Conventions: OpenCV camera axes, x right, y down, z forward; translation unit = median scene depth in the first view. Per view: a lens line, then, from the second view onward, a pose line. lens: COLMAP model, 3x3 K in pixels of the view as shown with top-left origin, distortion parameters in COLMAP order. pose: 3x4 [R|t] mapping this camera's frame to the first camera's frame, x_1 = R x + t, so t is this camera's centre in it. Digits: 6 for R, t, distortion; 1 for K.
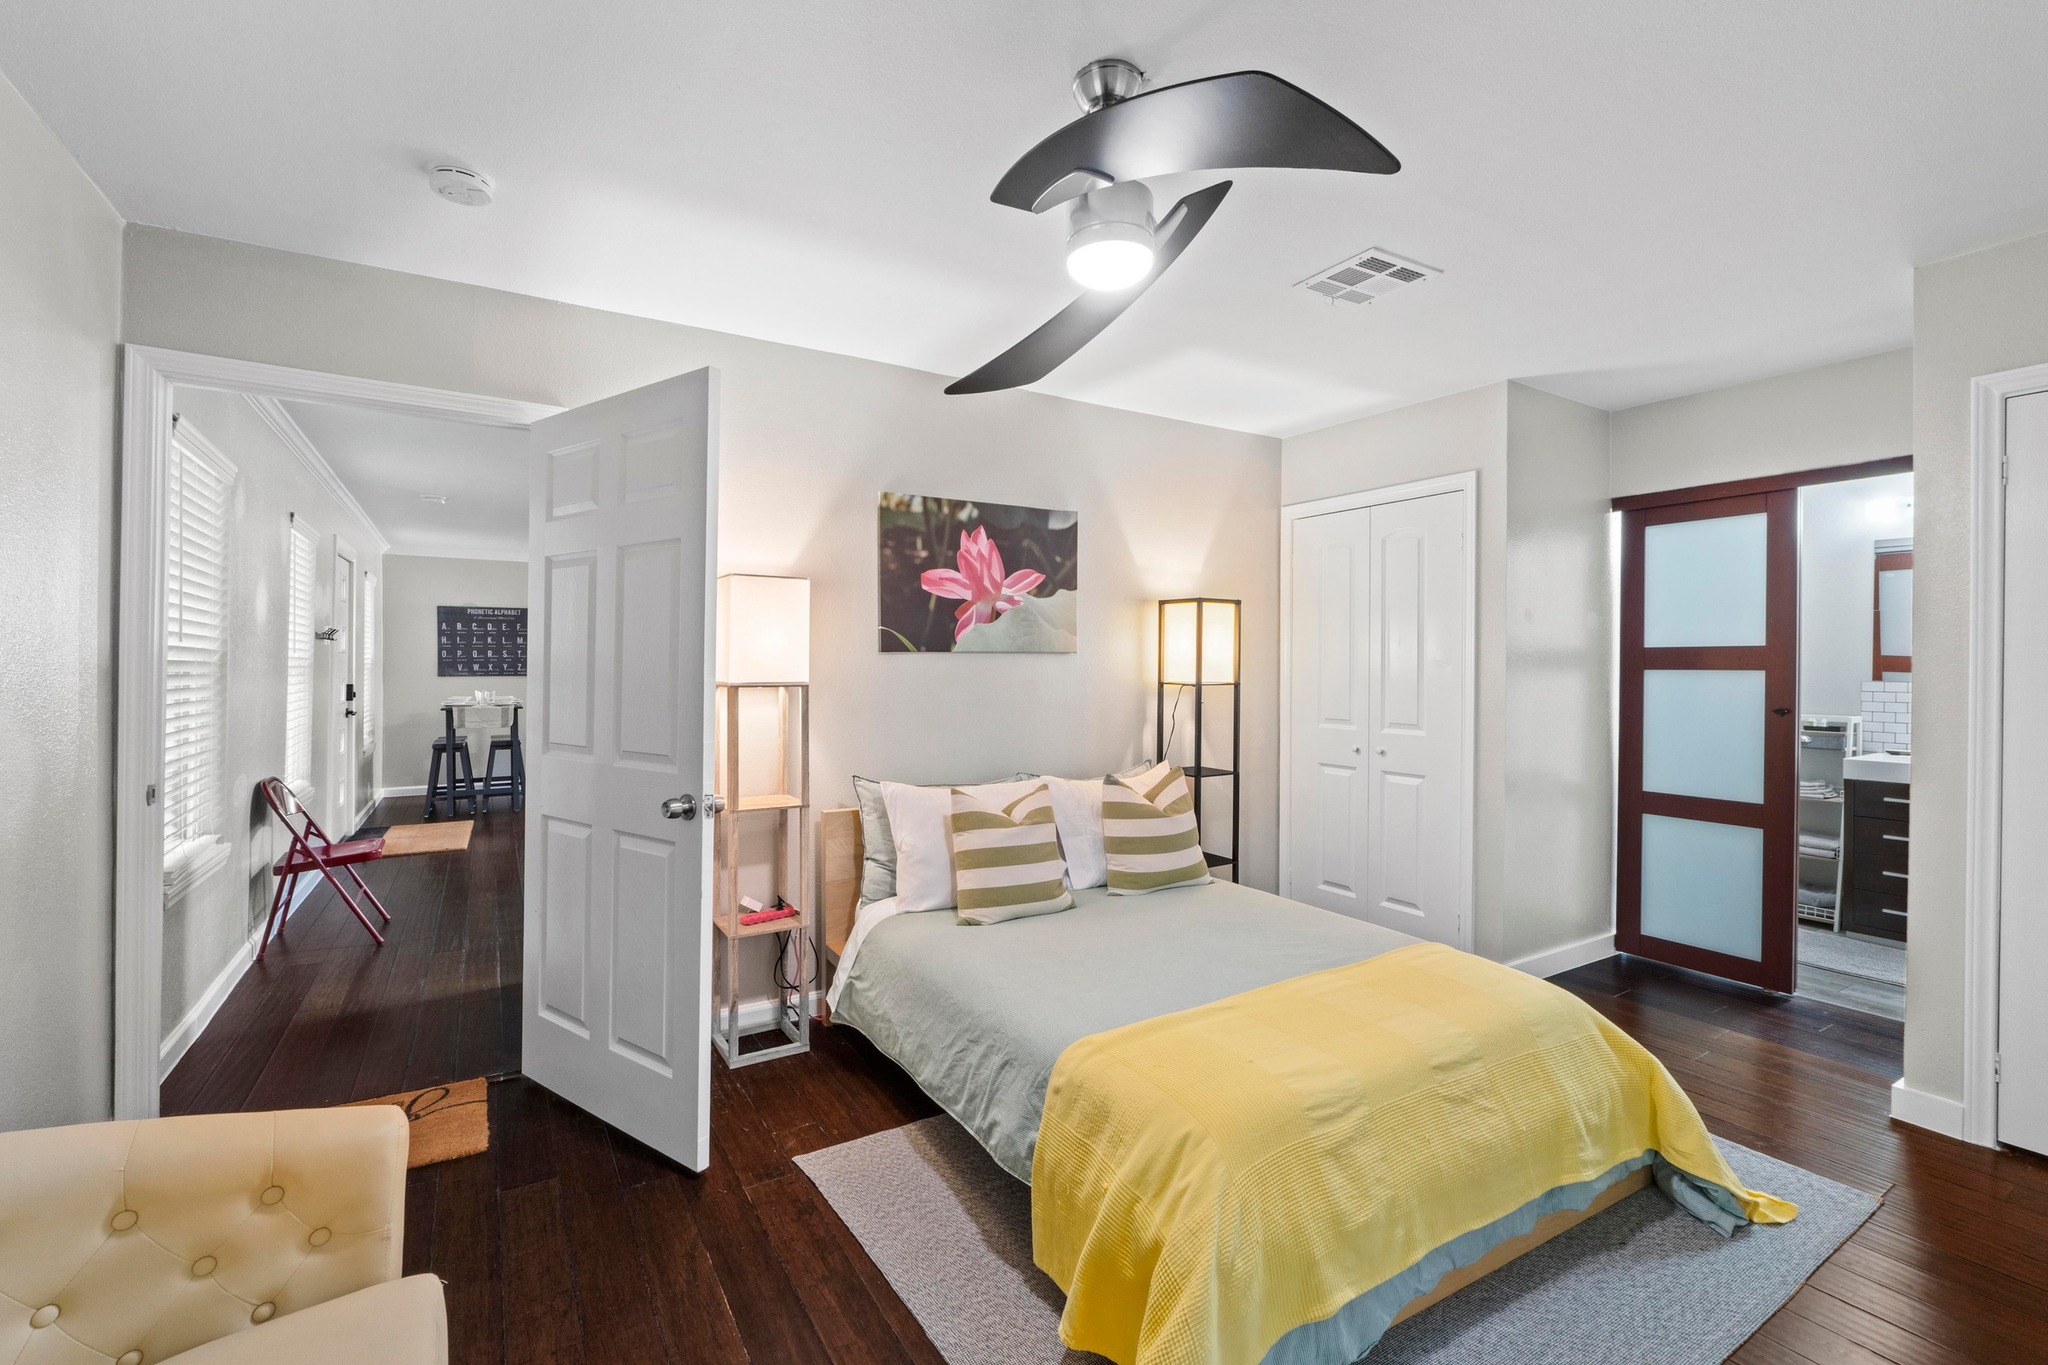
lens RADIAL K [[886.5, 0, 1002.0], [0, 886.5, 660.6], [0, 0, 1]] dist [-0.009825, 0.000033]
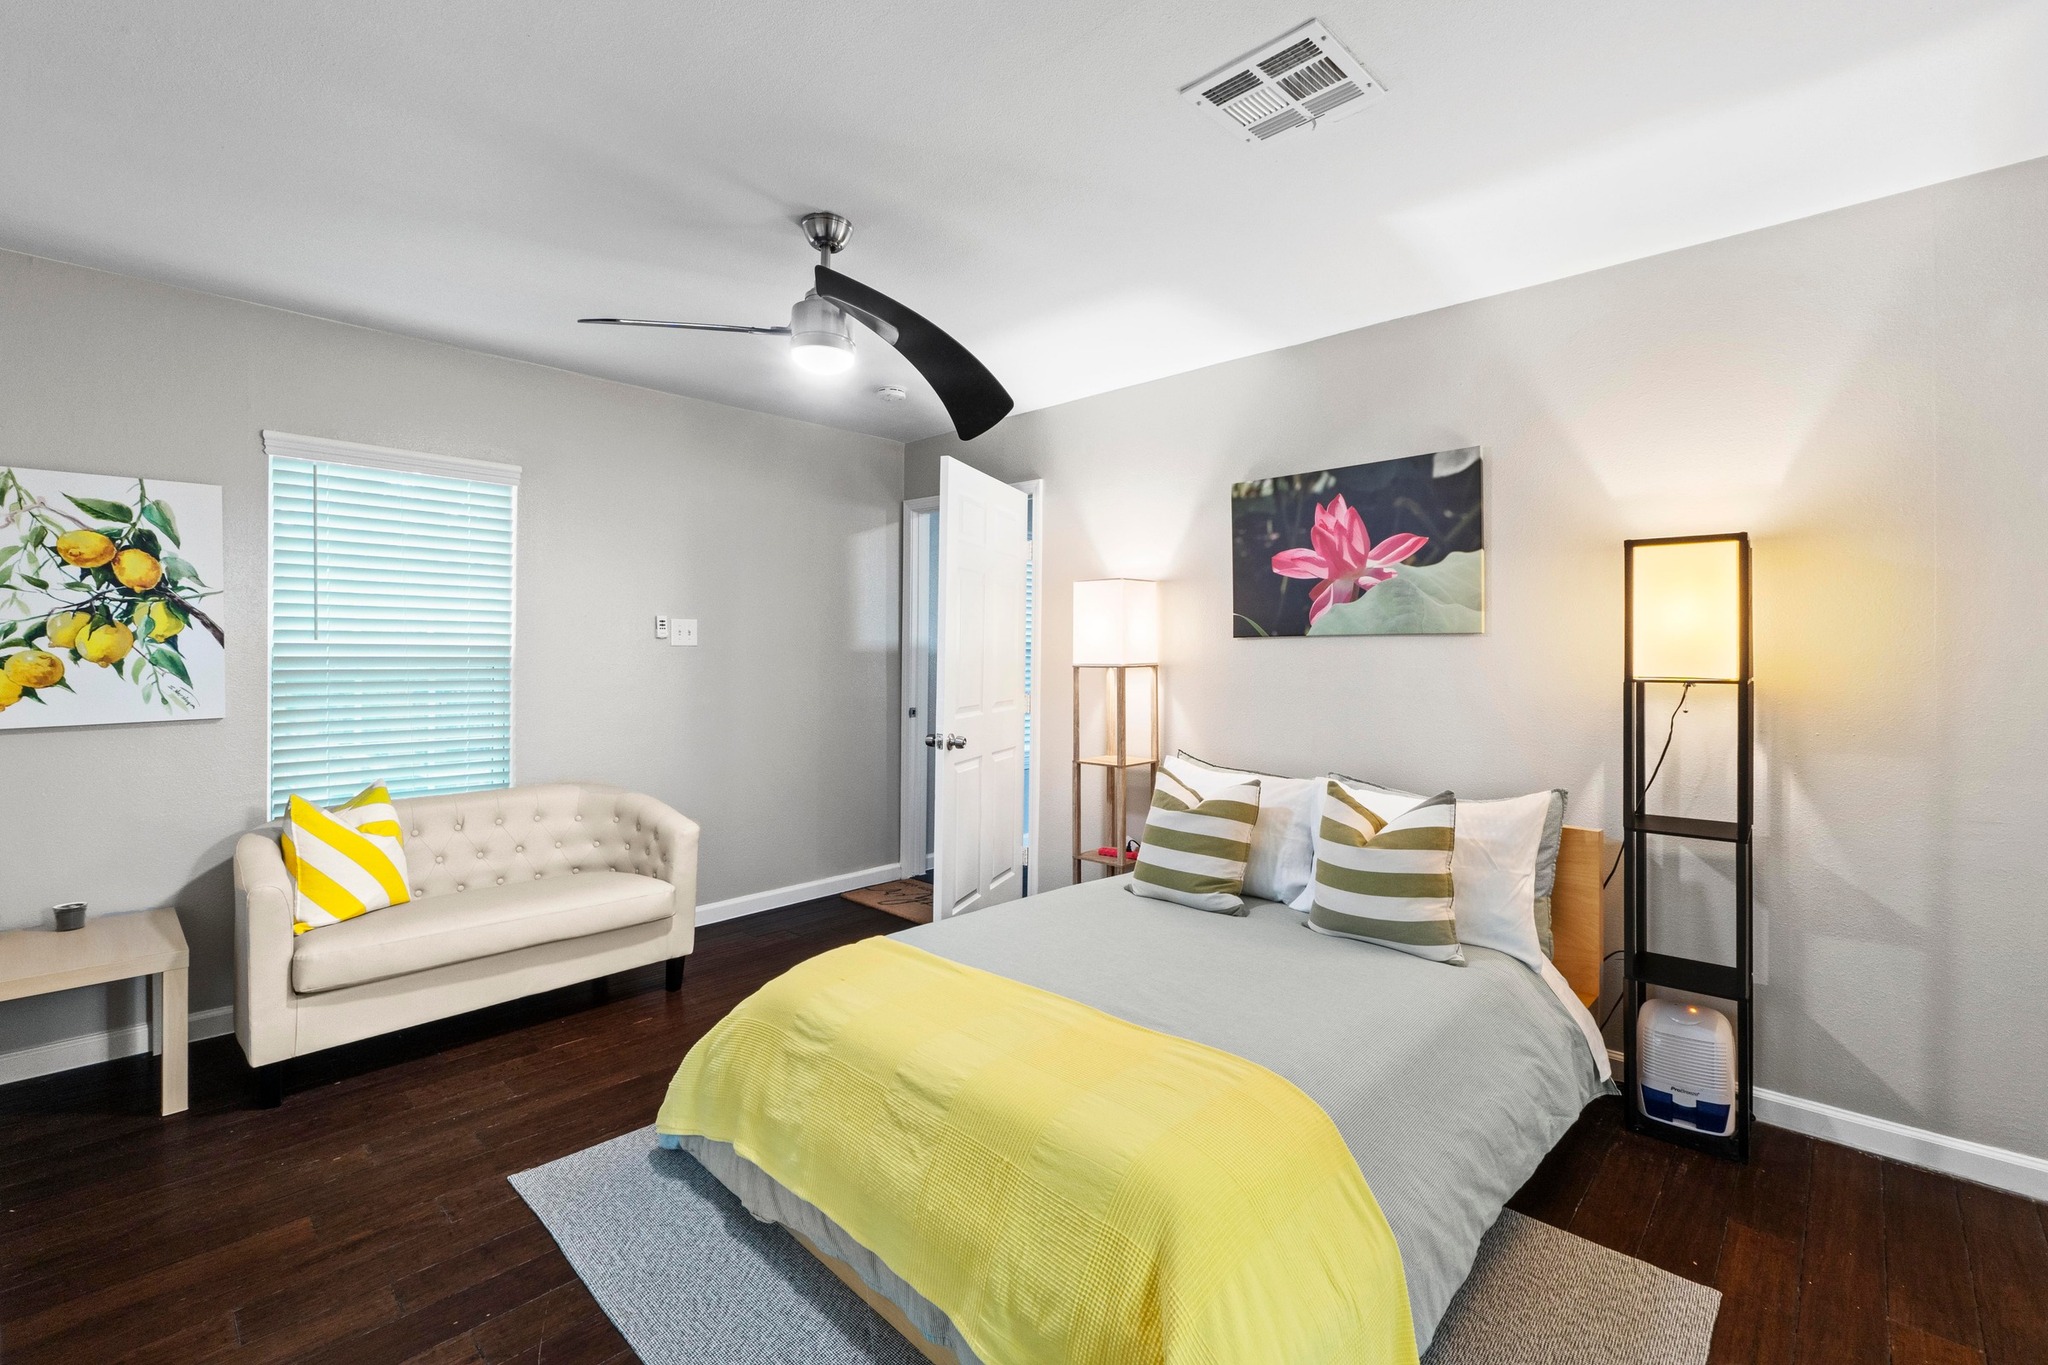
lens RADIAL K [[882.4, 0, 1033.8], [0, 882.4, 649.2], [0, 0, 1]] dist [-0.005209, -0.000321]
pose [[0.278302, -0.004431, -0.960483, 0.753009], [0.002929, 0.999989, -0.003764, 0.006754], [0.960489, -0.001765, 0.278312, 0.461651]]
